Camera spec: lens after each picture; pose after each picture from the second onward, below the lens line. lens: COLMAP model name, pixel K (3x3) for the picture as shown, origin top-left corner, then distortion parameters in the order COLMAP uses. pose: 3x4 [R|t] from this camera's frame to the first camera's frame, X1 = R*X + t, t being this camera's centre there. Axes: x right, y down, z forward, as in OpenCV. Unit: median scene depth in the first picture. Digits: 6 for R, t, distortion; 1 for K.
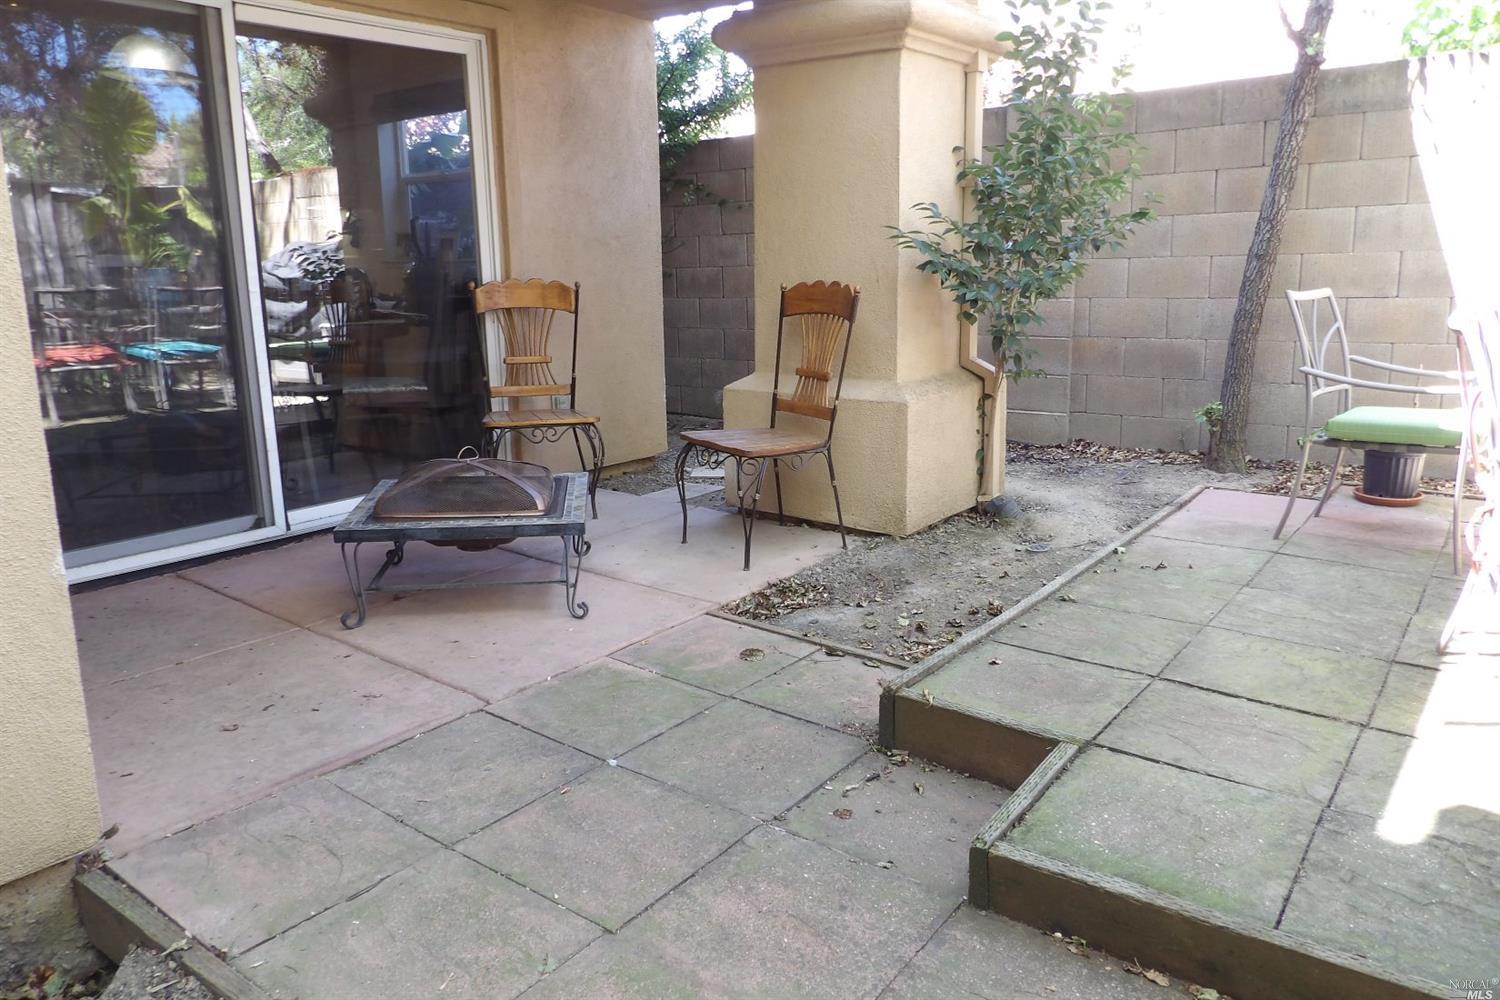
lens RADIAL K [[1078.4, 0, 752.4], [0, 1078.4, 478.0], [0, 0, 1]] dist [-0.034036, 0.039450]
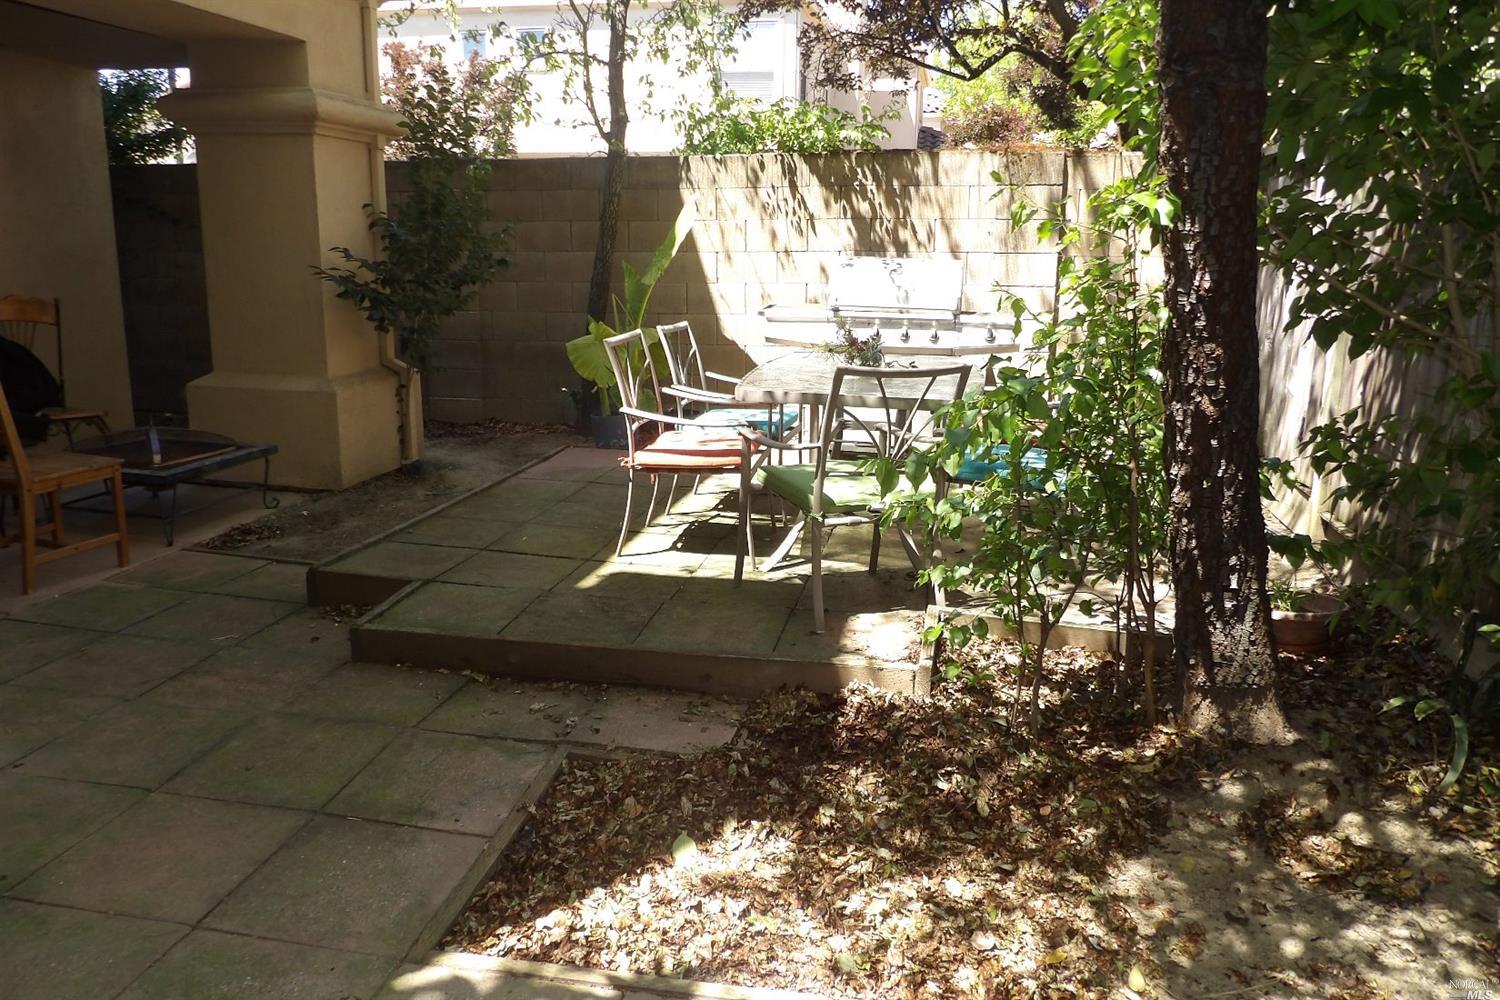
lens RADIAL K [[1091.7, 0, 746.4], [0, 1091.7, 484.8], [0, 0, 1]] dist [0.003768, 0.001366]
pose [[0.904635, -0.061945, 0.421660, 0.021646], [0.057633, 0.998073, 0.022979, 0.045391], [-0.422272, 0.003514, 0.906463, -0.480222]]
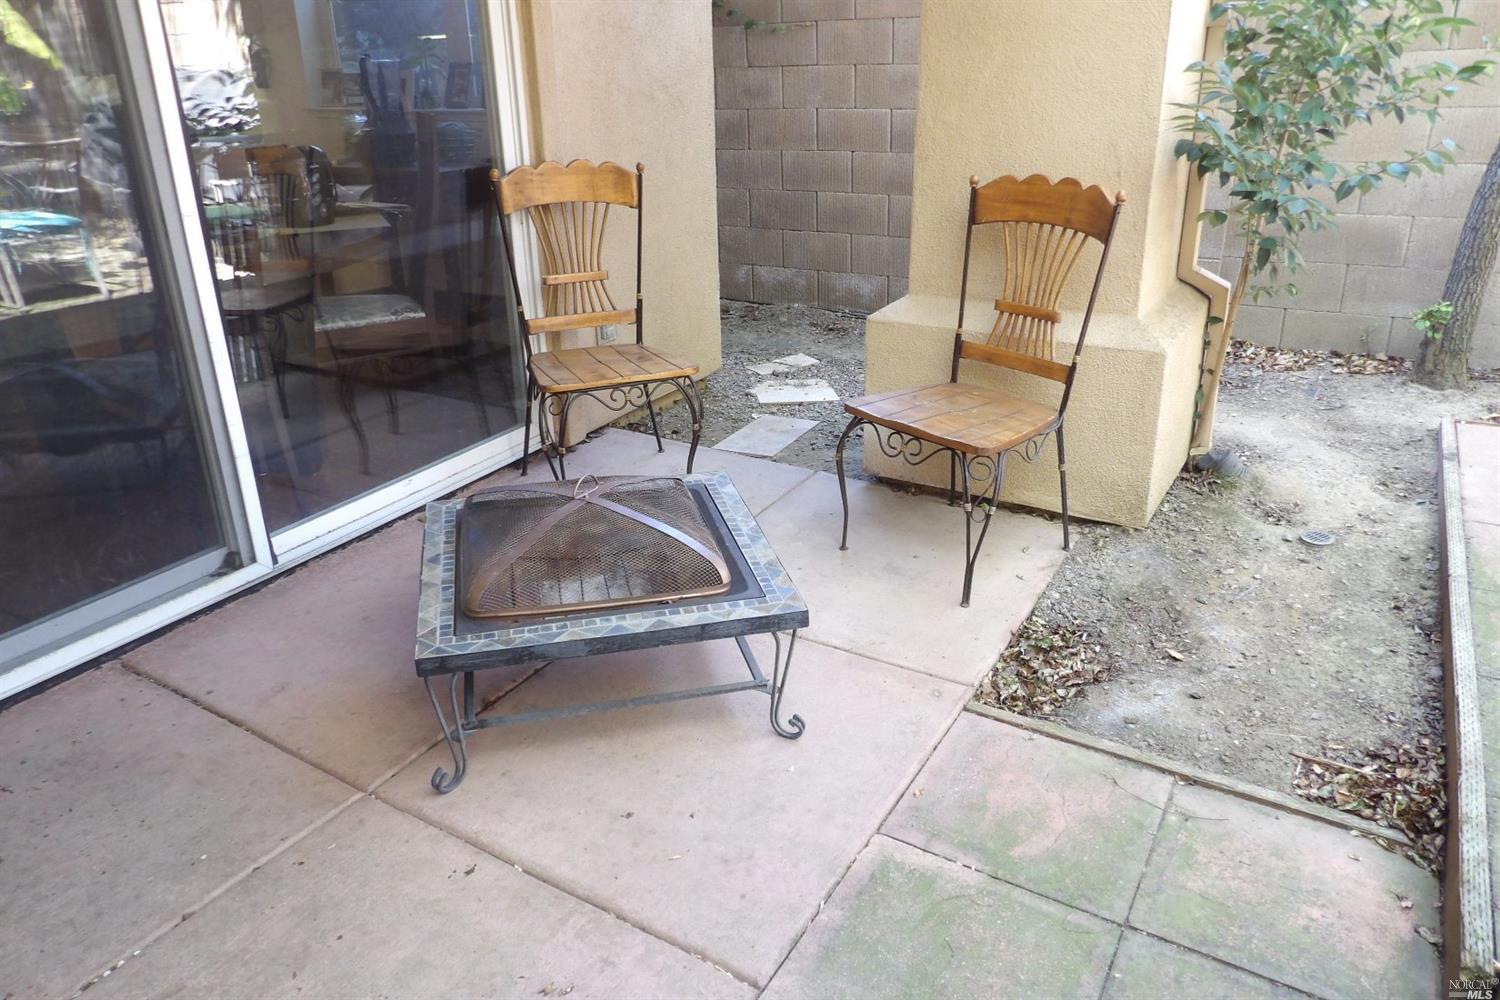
lens RADIAL K [[1078.4, 0, 752.4], [0, 1078.4, 478.0], [0, 0, 1]] dist [-0.034036, 0.039450]
pose [[0.993908, -0.046313, 0.100006, -0.196756], [0.028107, 0.983931, 0.176324, -0.117508], [-0.106565, -0.172439, 0.979239, 0.308757]]
